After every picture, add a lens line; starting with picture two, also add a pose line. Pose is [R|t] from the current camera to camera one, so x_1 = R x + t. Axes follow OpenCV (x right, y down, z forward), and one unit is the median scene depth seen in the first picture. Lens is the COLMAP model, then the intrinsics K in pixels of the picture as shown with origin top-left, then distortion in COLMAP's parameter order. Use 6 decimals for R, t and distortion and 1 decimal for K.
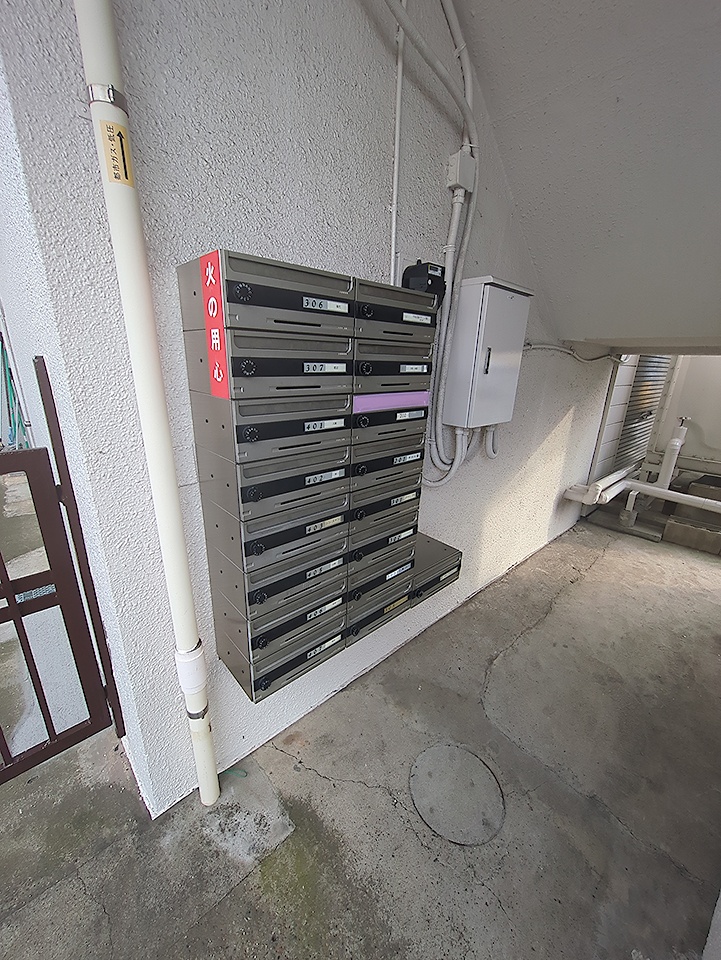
lens RADIAL K [[378.6, 0, 360.5], [0, 378.6, 478.5], [0, 0, 1]] dist [-0.002402, 0.001005]
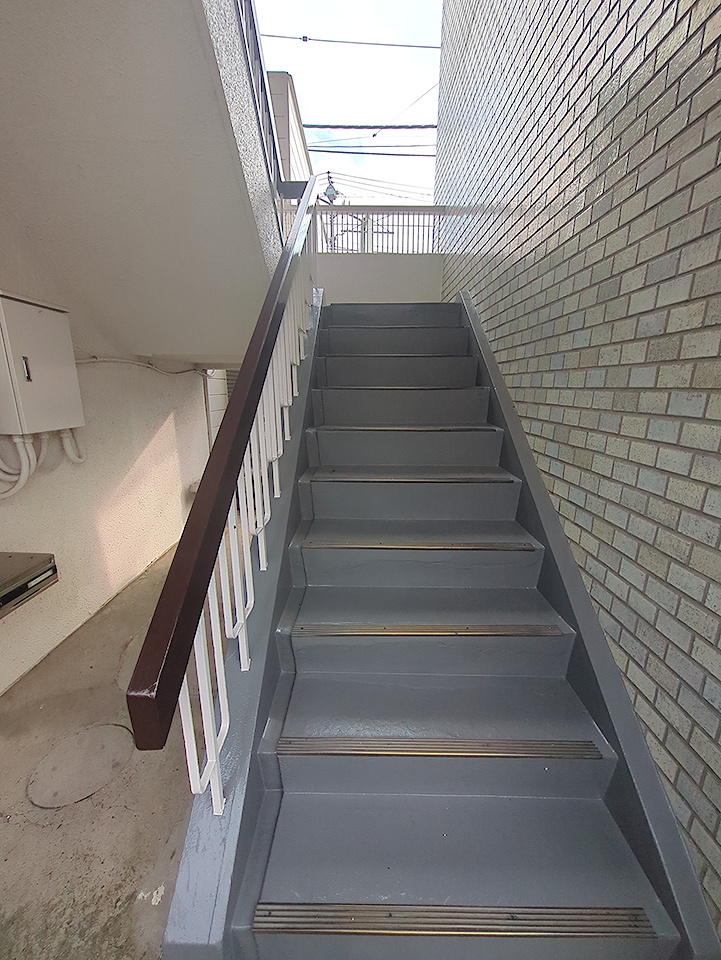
lens RADIAL K [[378.6, 0, 360.3], [0, 378.6, 479.6], [0, 0, 1]] dist [-0.002402, 0.001005]
pose [[0.680153, -0.203487, 0.704261, 0.148509], [0.238702, 0.969821, 0.049687, 0.140683], [-0.693118, 0.134314, 0.708200, -0.310628]]
